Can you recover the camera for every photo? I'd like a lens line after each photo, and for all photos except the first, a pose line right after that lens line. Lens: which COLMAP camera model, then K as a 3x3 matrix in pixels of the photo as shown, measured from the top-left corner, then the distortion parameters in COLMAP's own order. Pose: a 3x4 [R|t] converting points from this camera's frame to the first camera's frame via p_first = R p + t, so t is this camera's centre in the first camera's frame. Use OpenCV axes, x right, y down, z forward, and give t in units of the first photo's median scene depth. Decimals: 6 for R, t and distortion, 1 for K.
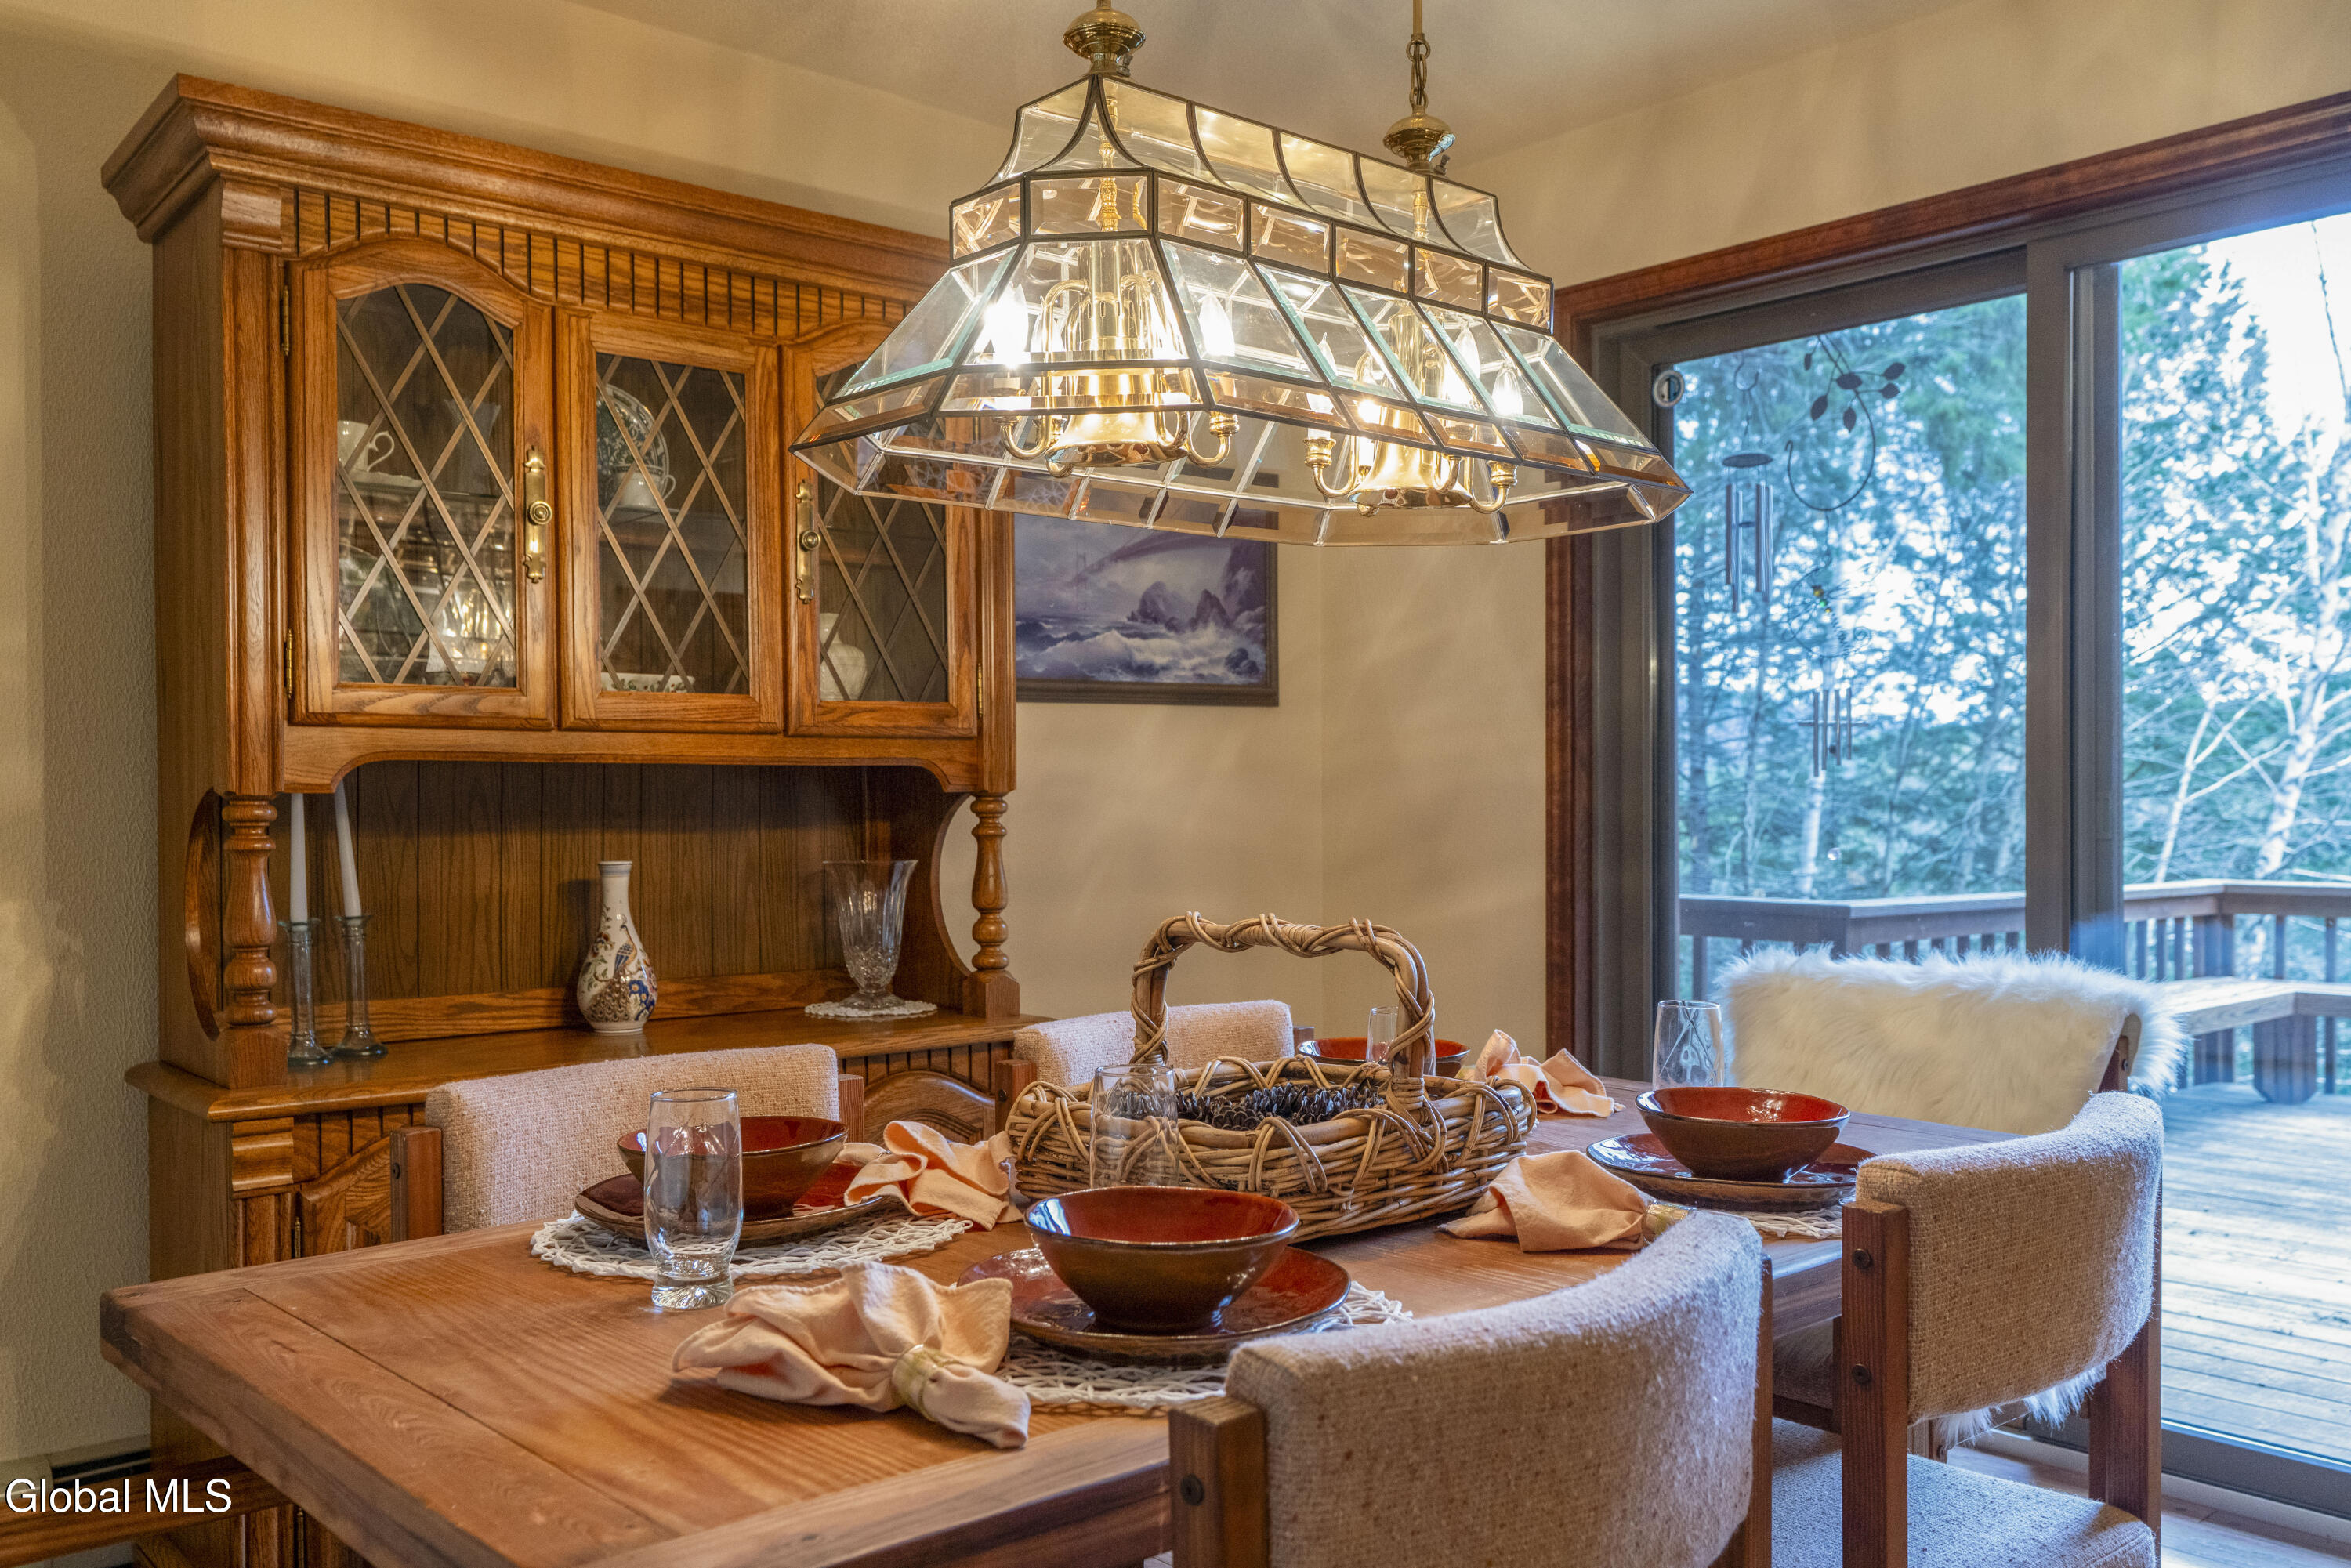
lens RADIAL K [[1960.8, 0, 1170.0], [0, 1960.8, 794.6], [0, 0, 1]] dist [0.011647, 0.009814]
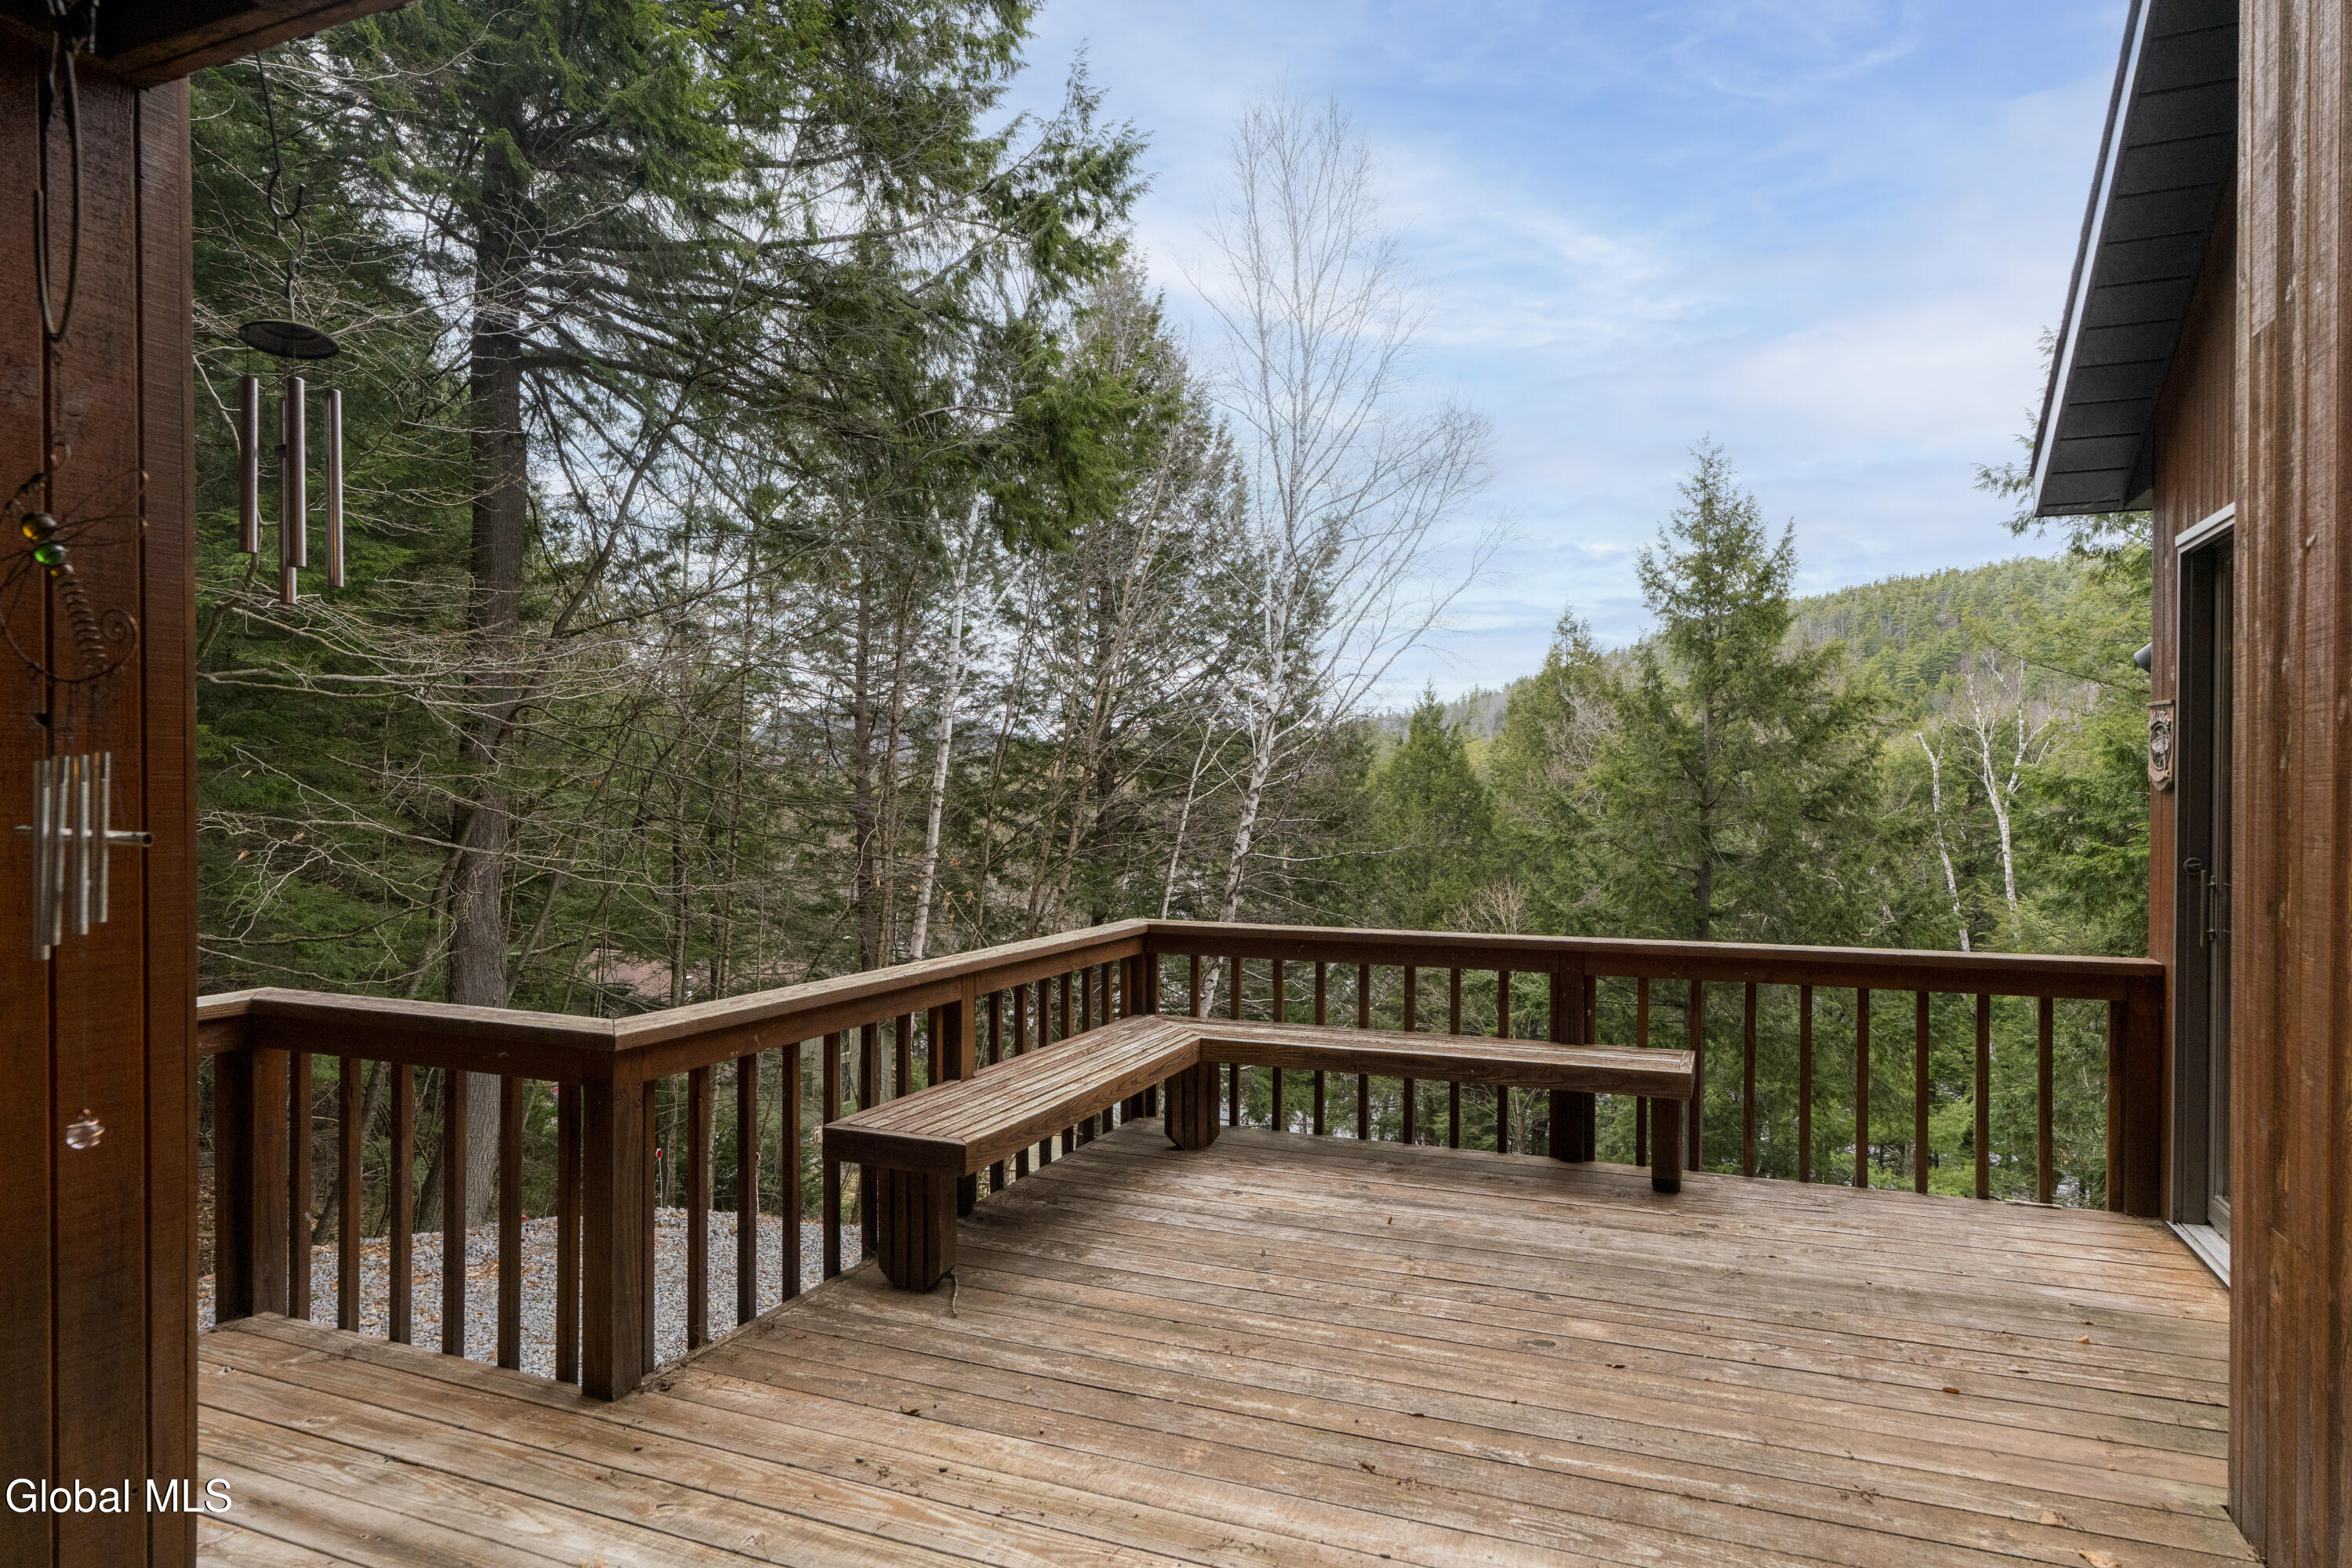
lens RADIAL K [[1369.3, 0, 1179.2], [0, 1369.3, 785.0], [0, 0, 1]] dist [0.001050, 0.000032]
pose [[0.900891, 0.006583, 0.433995, 0.073635], [-0.007595, 0.999971, 0.000599, -0.008564], [-0.433978, -0.003836, 0.900915, 0.107603]]
